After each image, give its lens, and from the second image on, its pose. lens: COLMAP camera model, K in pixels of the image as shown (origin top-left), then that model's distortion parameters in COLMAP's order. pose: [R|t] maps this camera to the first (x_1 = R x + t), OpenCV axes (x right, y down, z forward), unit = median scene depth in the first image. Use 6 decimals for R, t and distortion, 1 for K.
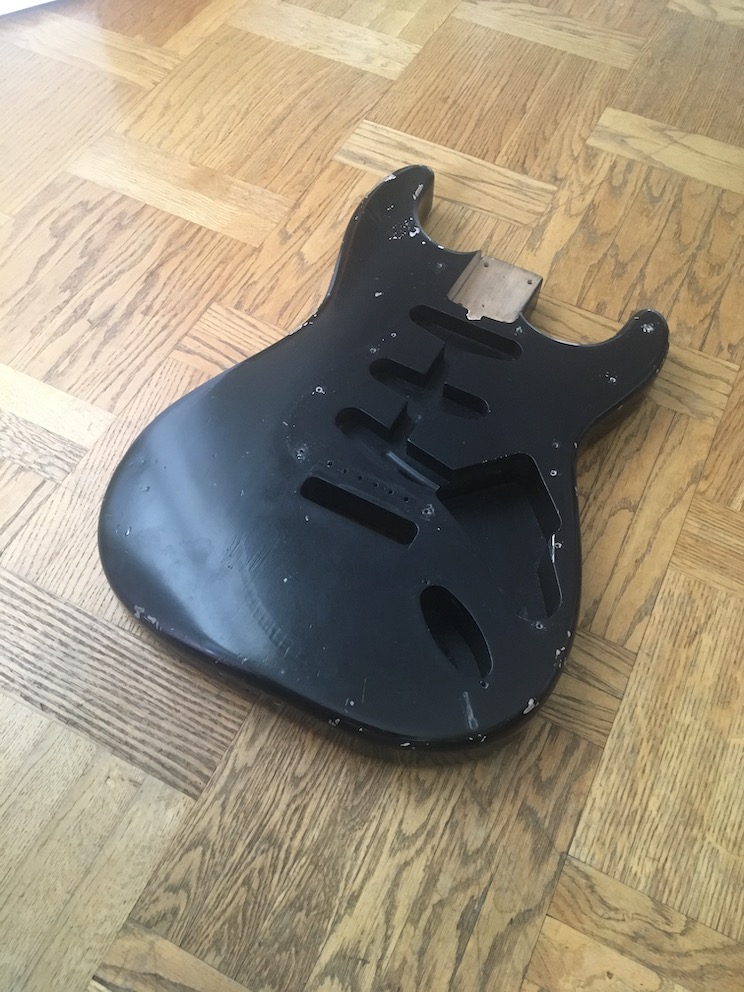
lens RADIAL K [[843.6, 0, 370.5], [0, 843.6, 499.8], [0, 0, 1]] dist [0.096103, -0.152193]
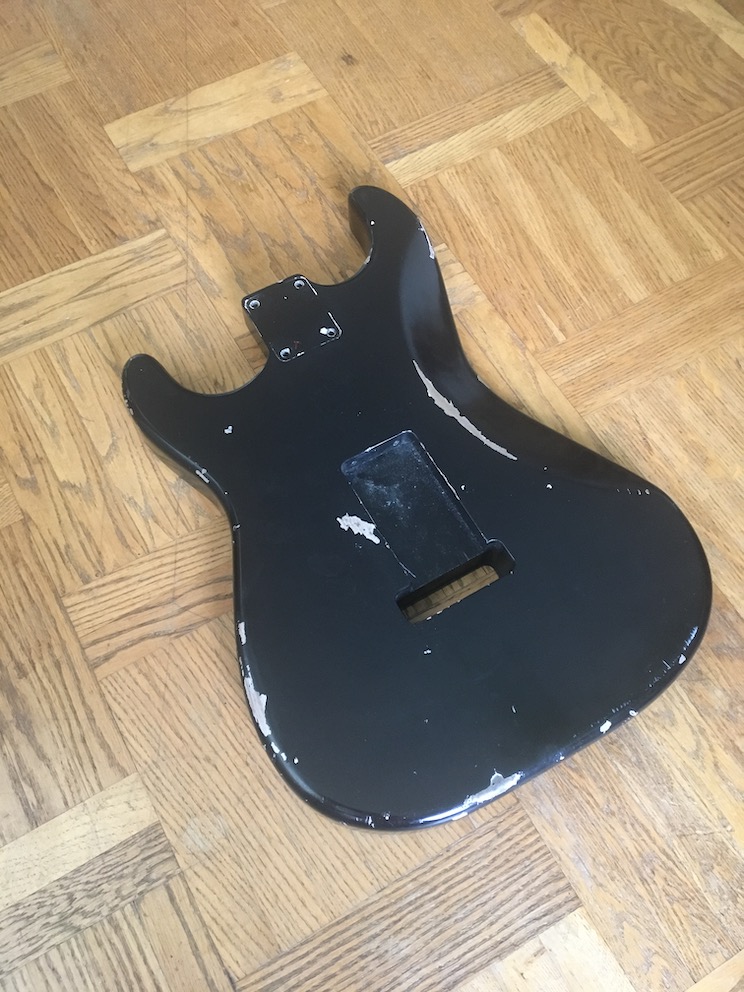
lens RADIAL K [[843.6, 0, 370.5], [0, 843.6, 499.8], [0, 0, 1]] dist [0.096103, -0.152193]
pose [[0.549397, -0.770457, 0.323355, -0.220166], [0.719589, 0.632969, 0.285555, -0.326234], [-0.424682, 0.075799, 0.902164, 0.091428]]
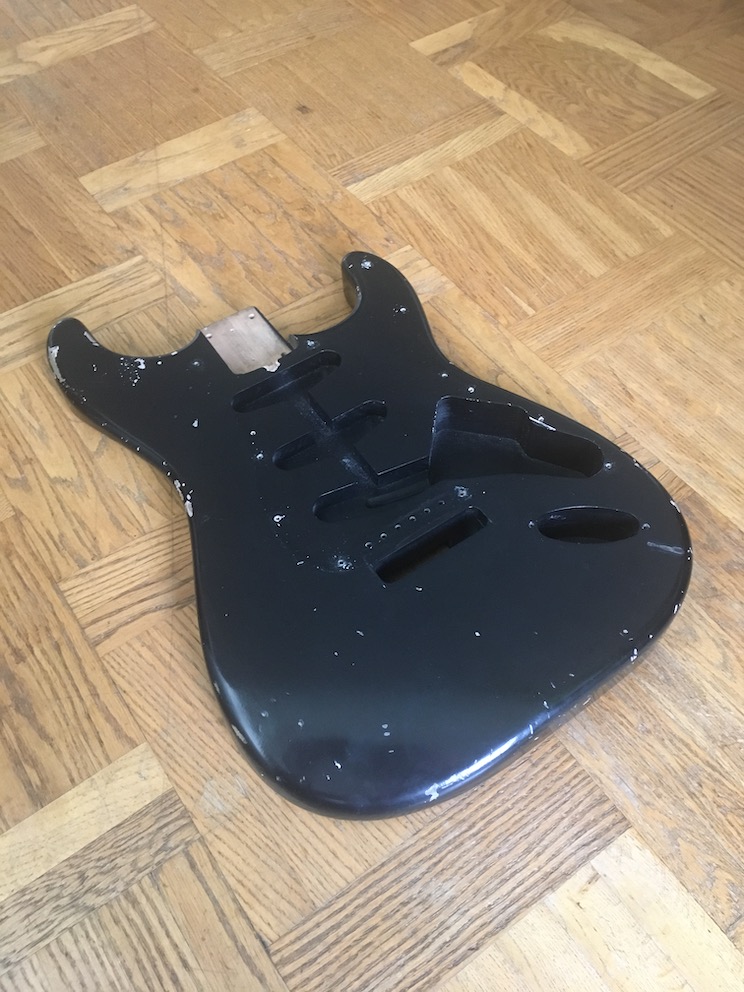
lens RADIAL K [[843.6, 0, 370.5], [0, 843.6, 499.8], [0, 0, 1]] dist [0.096103, -0.152193]
pose [[0.466941, -0.754261, 0.461581, -0.374186], [0.772950, 0.601691, 0.201286, -0.220319], [-0.429552, 0.262790, 0.863960, 0.131565]]
